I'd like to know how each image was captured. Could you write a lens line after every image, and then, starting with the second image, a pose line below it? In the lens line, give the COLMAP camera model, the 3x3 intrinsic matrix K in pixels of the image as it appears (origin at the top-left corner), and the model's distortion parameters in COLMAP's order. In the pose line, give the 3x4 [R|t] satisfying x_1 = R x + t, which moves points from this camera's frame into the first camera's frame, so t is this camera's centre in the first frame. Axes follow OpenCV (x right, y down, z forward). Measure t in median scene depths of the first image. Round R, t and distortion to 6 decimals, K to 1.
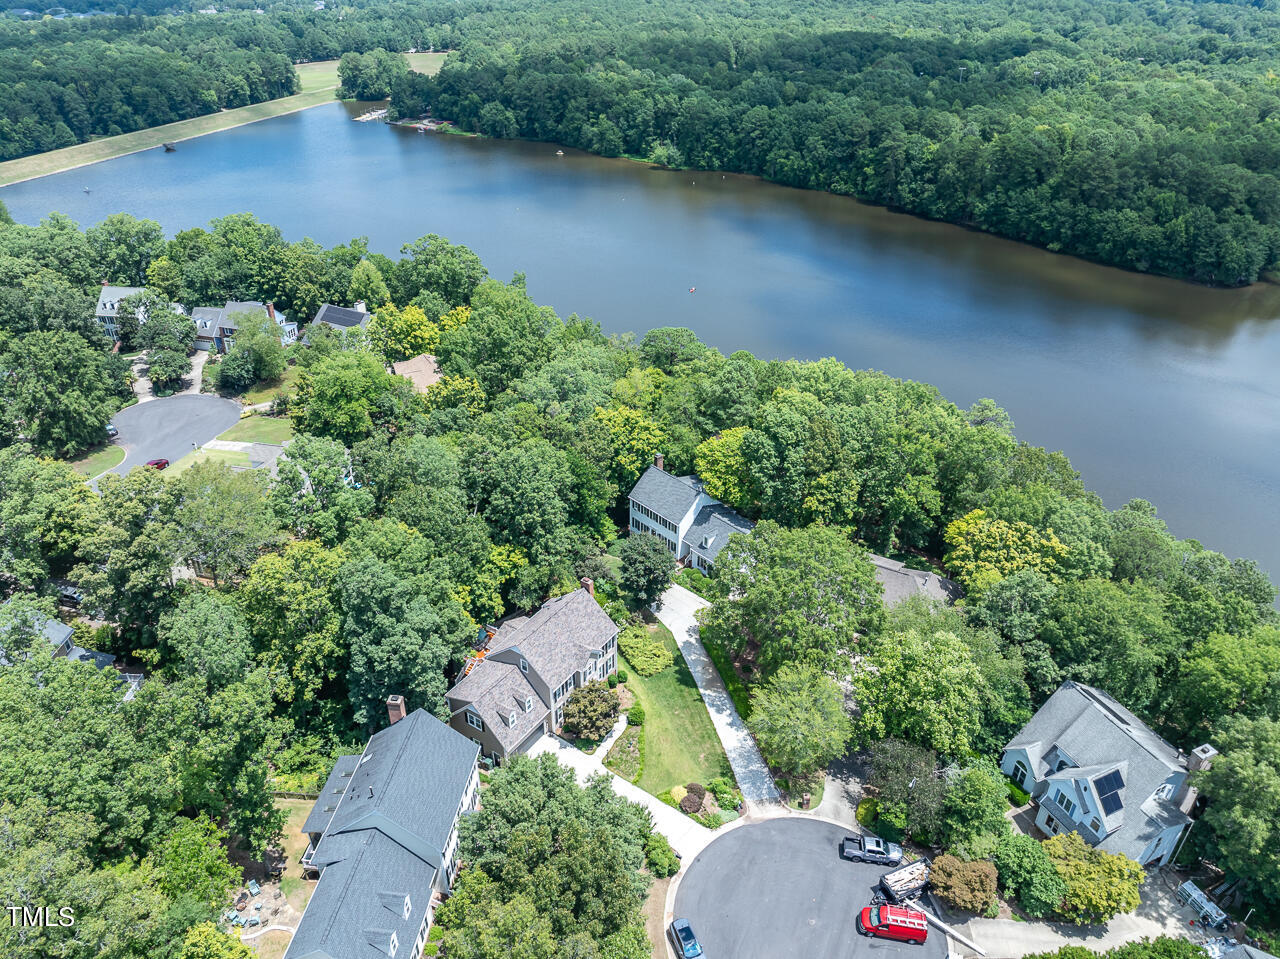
lens RADIAL K [[901.5, 0, 645.8], [0, 901.5, 474.2], [0, 0, 1]] dist [-0.049363, 0.018745]
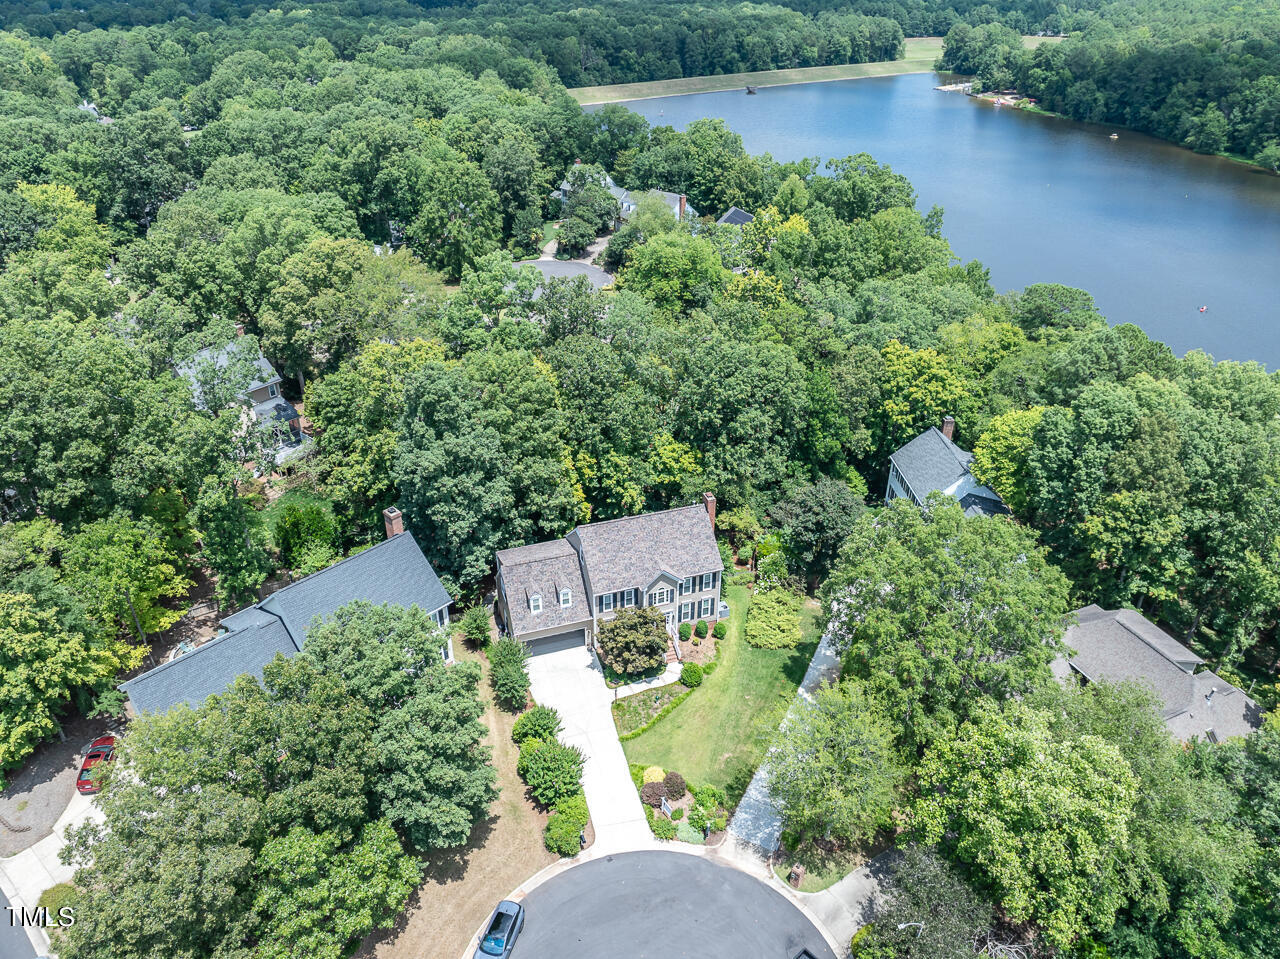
lens RADIAL K [[901.5, 0, 645.8], [0, 901.5, 474.2], [0, 0, 1]] dist [-0.049363, 0.018745]
pose [[0.793663, 0.307993, -0.524633, 0.232715], [-0.308165, 0.947084, 0.089809, 0.035693], [0.524532, 0.090395, 0.846578, 0.229979]]
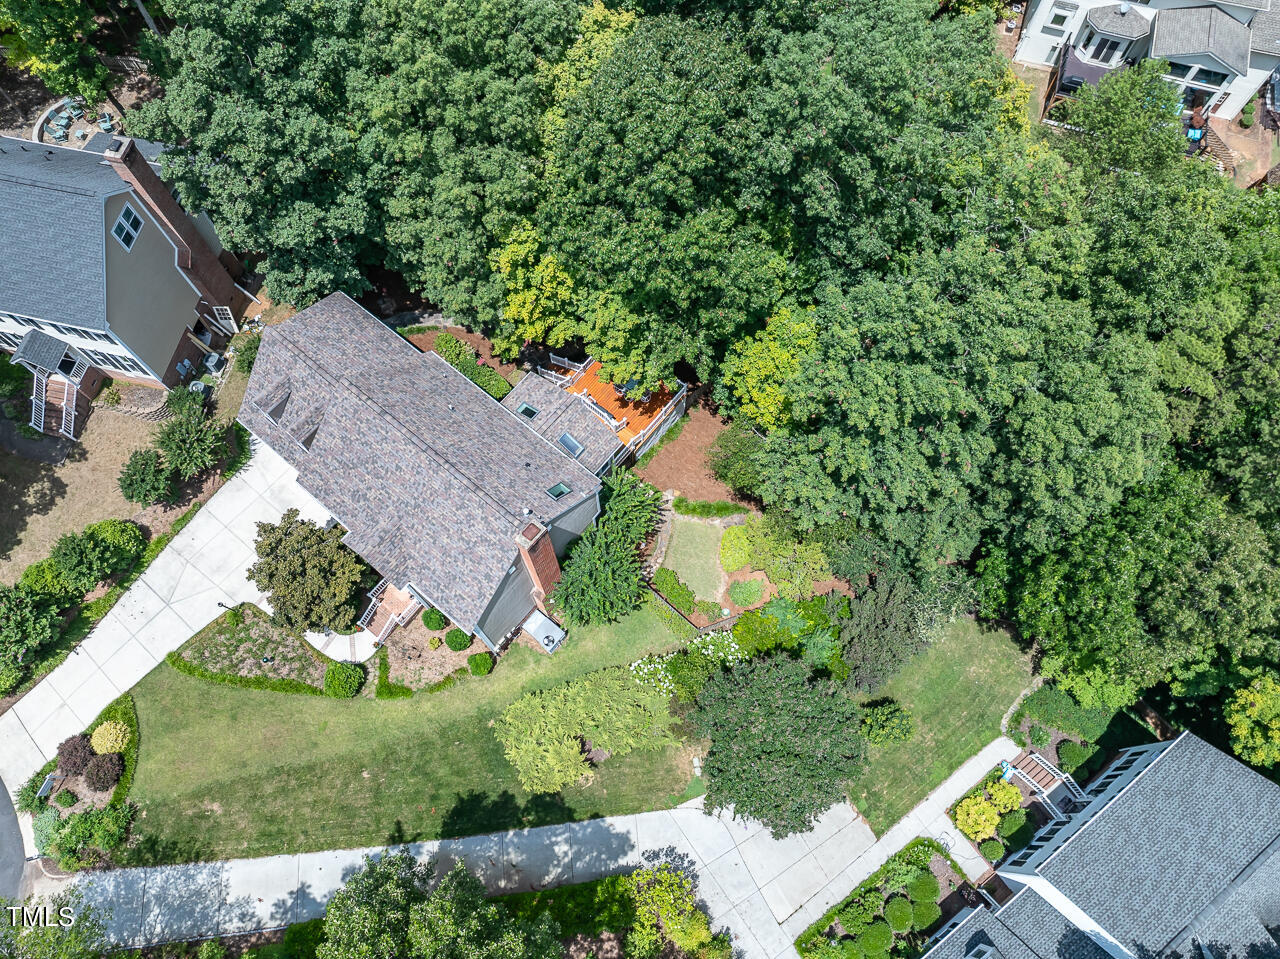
lens RADIAL K [[901.5, 0, 645.8], [0, 901.5, 474.2], [0, 0, 1]] dist [-0.049363, 0.018745]
pose [[-0.106410, 0.920655, -0.375595, 0.037478], [-0.506688, 0.274809, 0.817158, -0.173353], [0.855537, 0.277264, 0.437242, 0.672415]]
